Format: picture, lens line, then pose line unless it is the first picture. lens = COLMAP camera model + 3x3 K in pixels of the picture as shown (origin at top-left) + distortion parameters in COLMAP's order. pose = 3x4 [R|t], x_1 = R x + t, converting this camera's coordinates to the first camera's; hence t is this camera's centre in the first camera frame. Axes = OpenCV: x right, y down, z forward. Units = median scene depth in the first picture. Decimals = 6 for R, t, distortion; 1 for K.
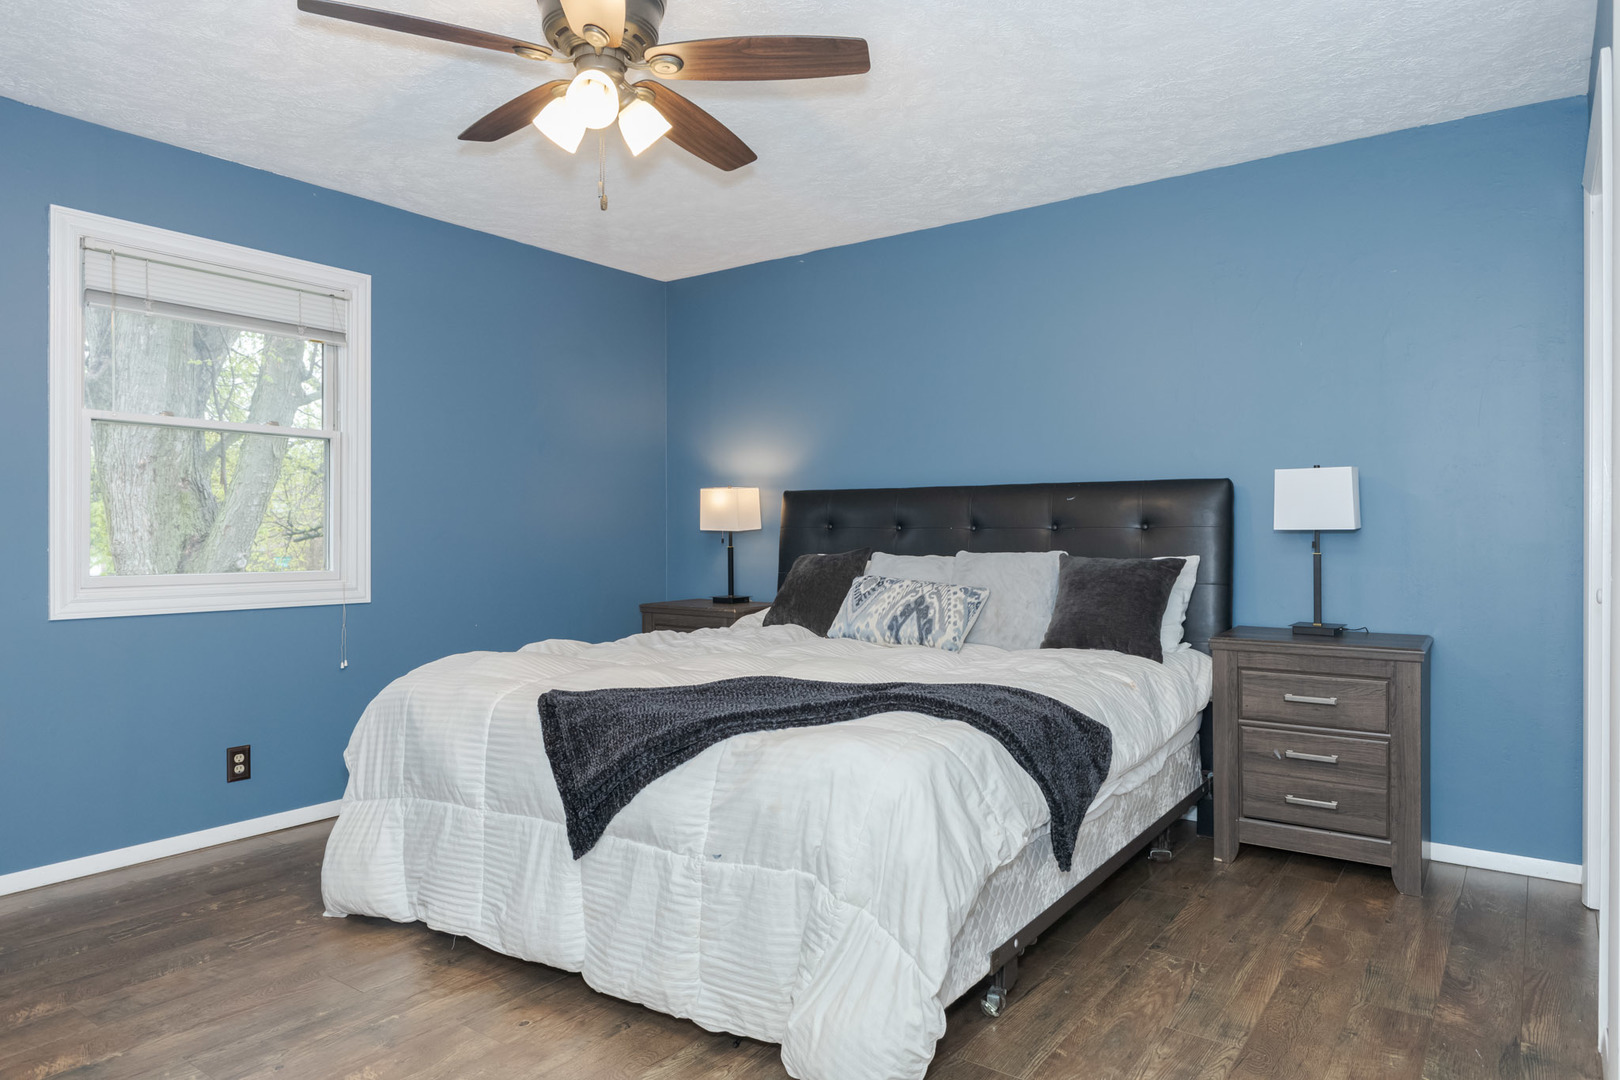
lens RADIAL K [[999.2, 0, 810.4], [0, 999.2, 532.8], [0, 0, 1]] dist [0.069957, -0.000277]
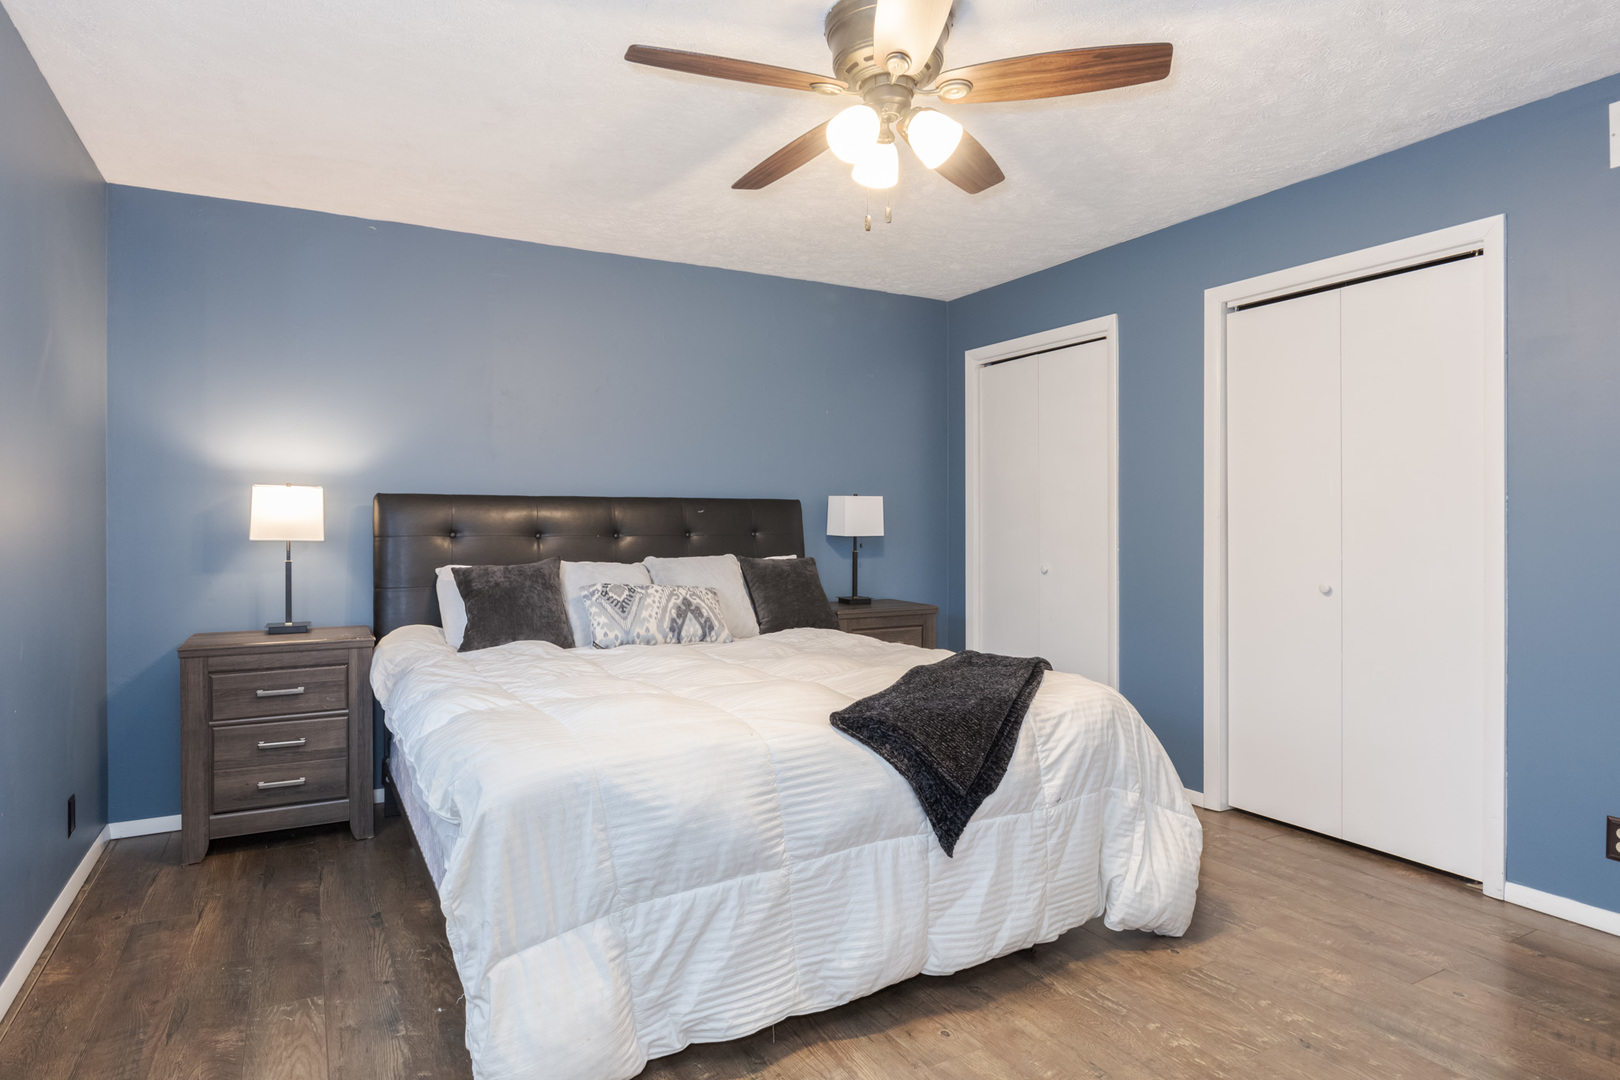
lens RADIAL K [[859.8, 0, 810.0], [0, 859.8, 540.0], [0, 0, 1]] dist [-0.004568, -0.000780]
pose [[0.444547, -0.004036, 0.895746, -0.679773], [0.007926, 0.999968, 0.000572, 0.000456], [-0.895720, 0.006845, 0.444565, 0.467455]]
